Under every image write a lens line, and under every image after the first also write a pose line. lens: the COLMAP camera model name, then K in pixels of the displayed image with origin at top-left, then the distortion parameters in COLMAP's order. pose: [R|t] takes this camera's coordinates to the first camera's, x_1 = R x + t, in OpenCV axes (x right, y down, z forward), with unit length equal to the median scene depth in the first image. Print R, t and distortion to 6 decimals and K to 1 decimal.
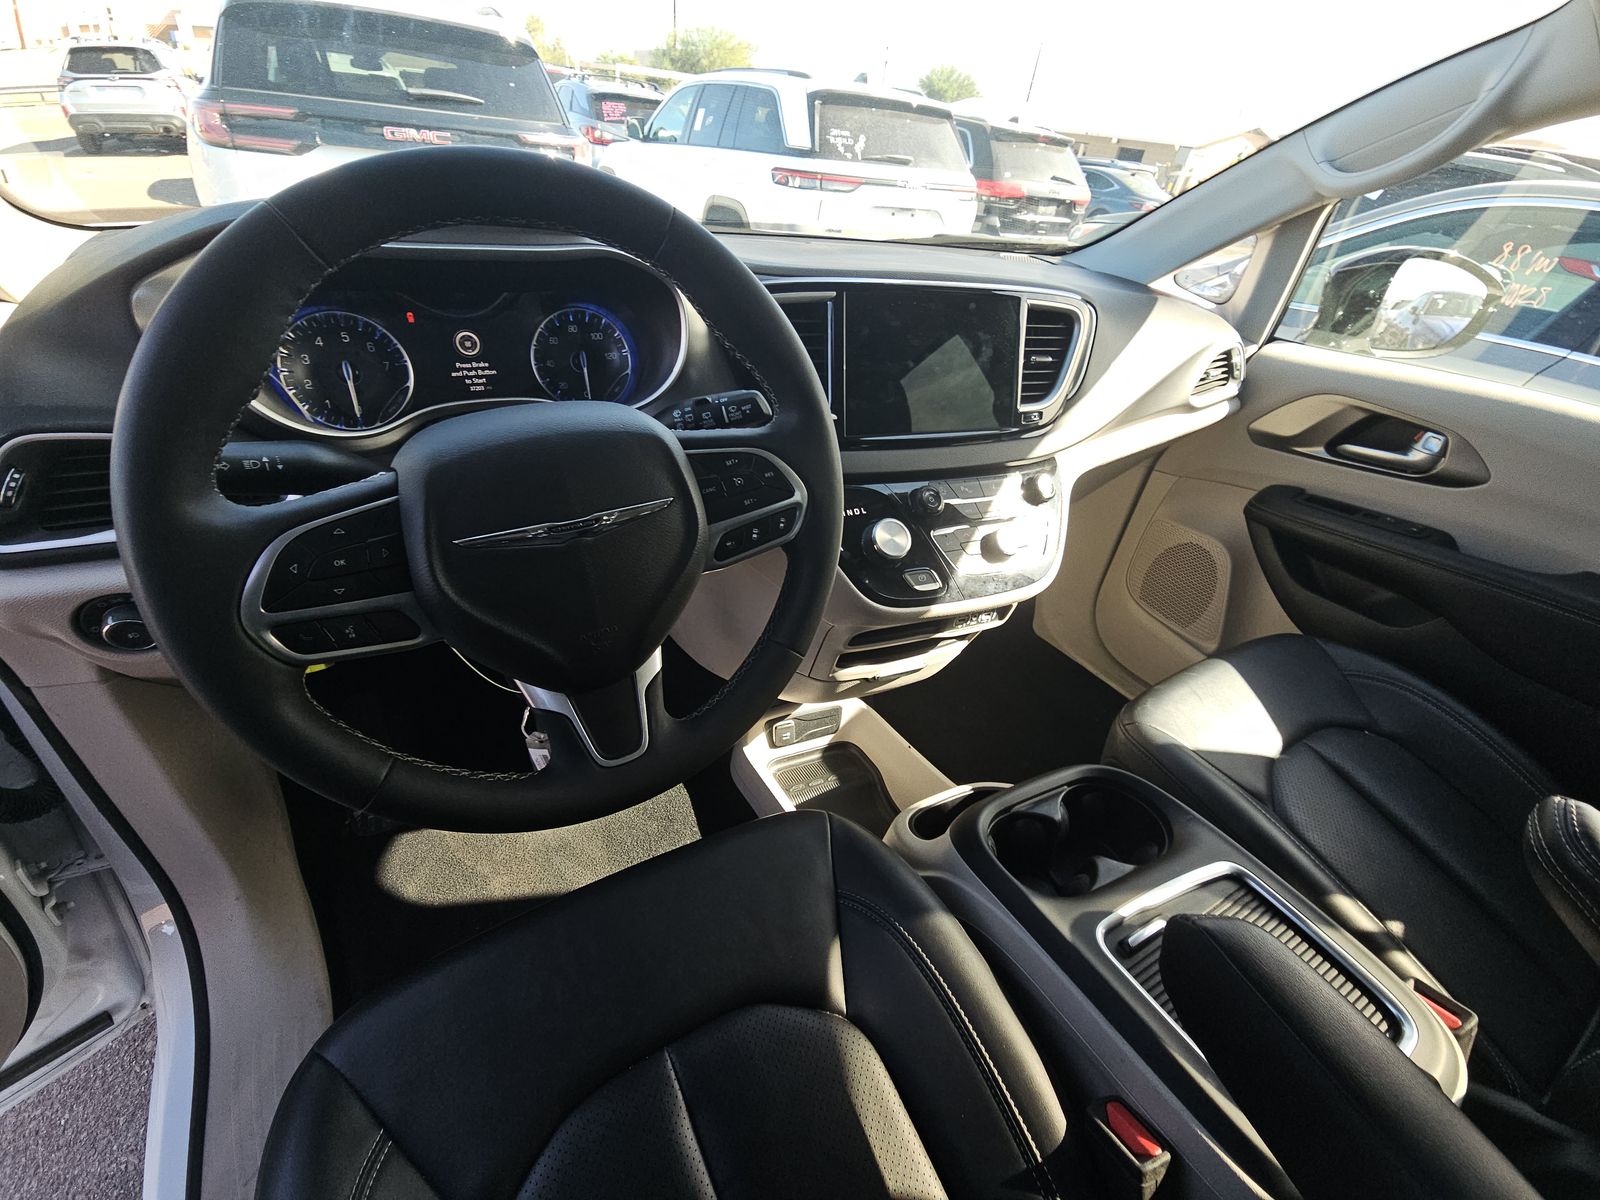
lens RADIAL K [[649.4, 0, 805.0], [0, 649.4, 596.5], [0, 0, 1]] dist [0.000898, -0.010211]
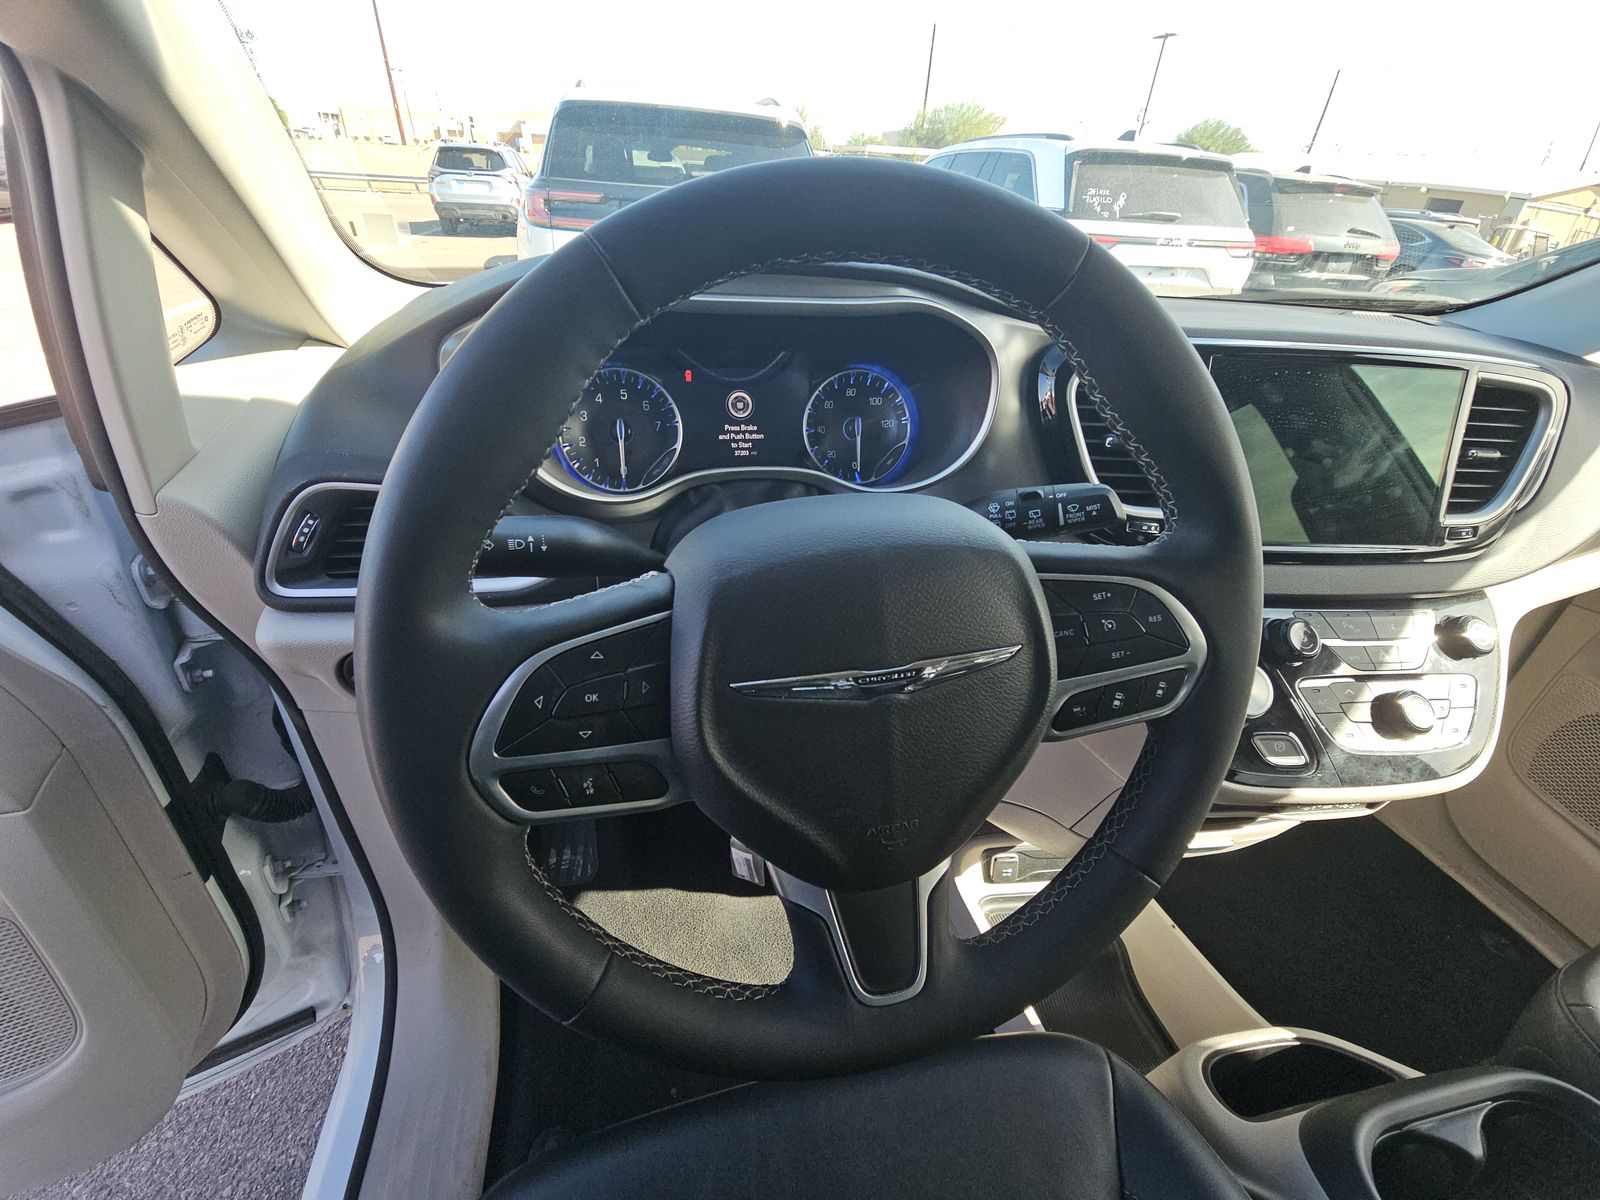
lens RADIAL K [[655.1, 0, 800.7], [0, 655.1, 595.6], [0, 0, 1]] dist [-0.015938, 0.000418]
pose [[0.952717, 0.115567, -0.281026, -0.121656], [-0.137717, 0.988633, -0.060322, -0.066594], [0.270860, 0.096172, 0.957803, 0.138107]]
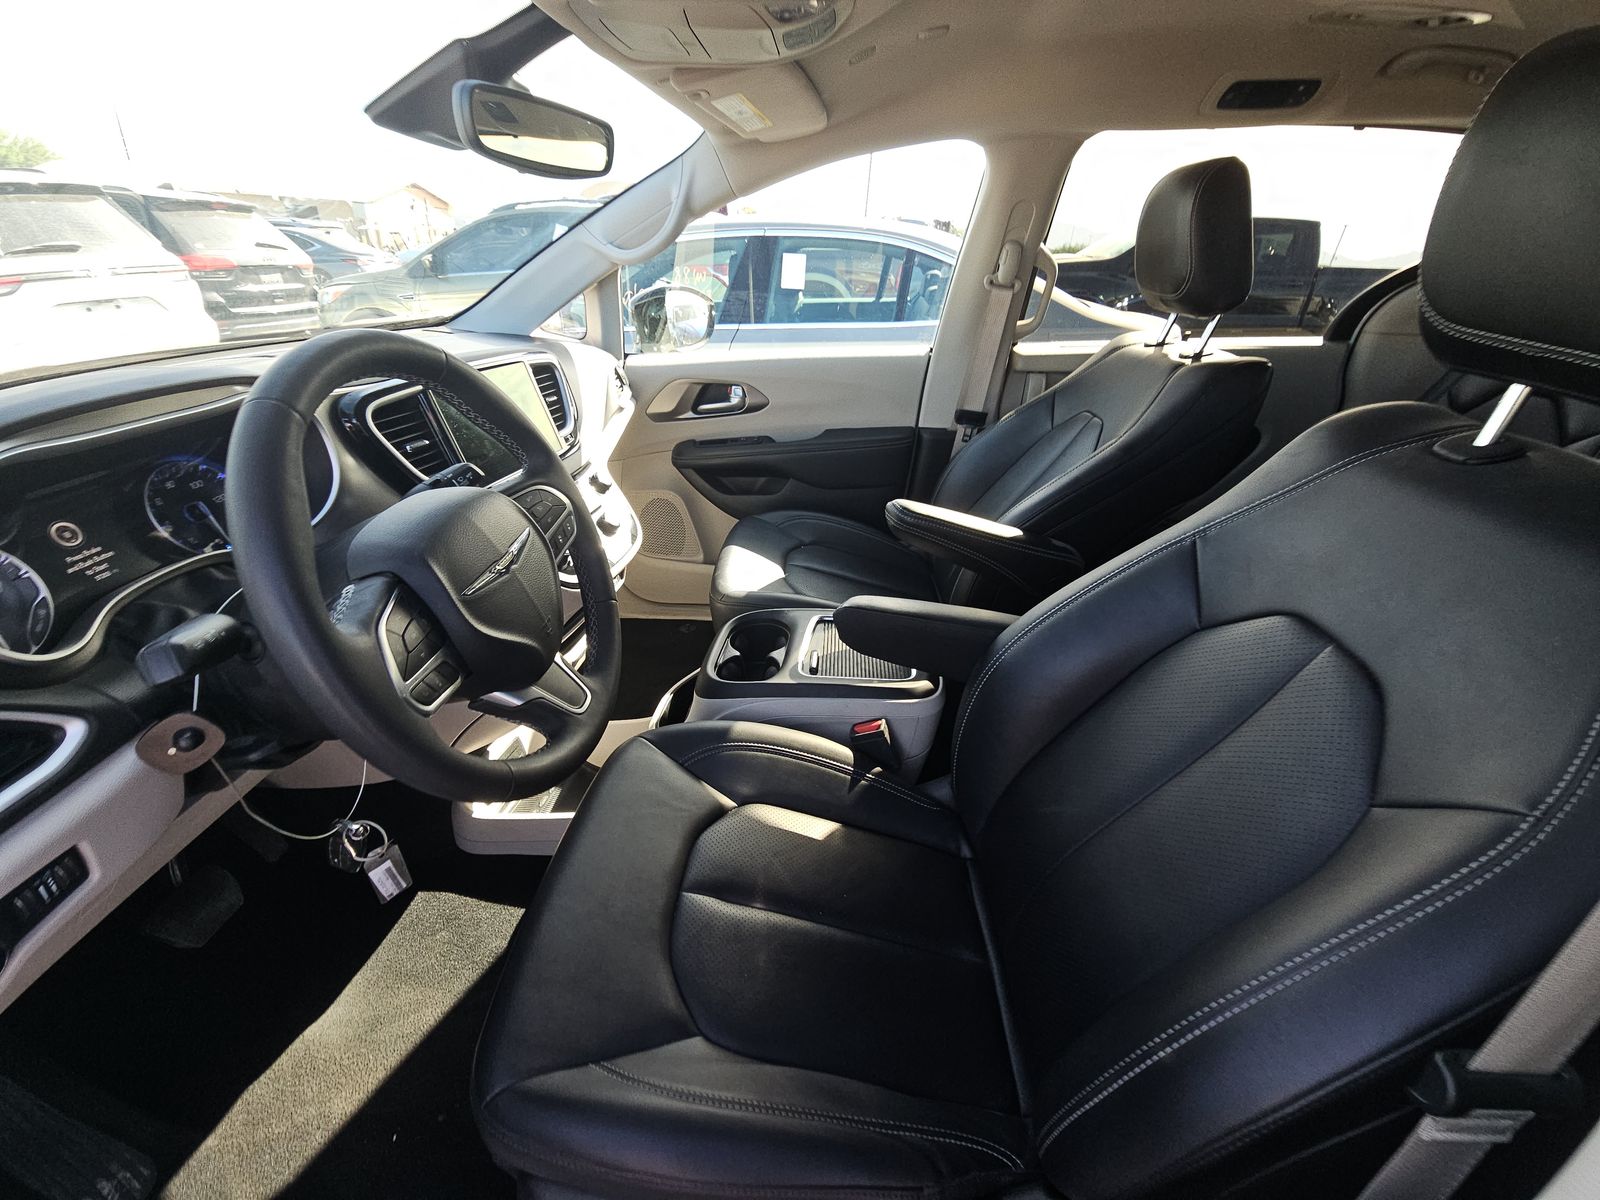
lens RADIAL K [[649.4, 0, 805.0], [0, 649.4, 596.5], [0, 0, 1]] dist [0.000898, -0.010211]
pose [[0.533931, -0.453518, 0.713610, -0.519076], [0.489412, 0.853994, 0.176552, 0.015848], [-0.689488, 0.254983, 0.677931, -0.207883]]
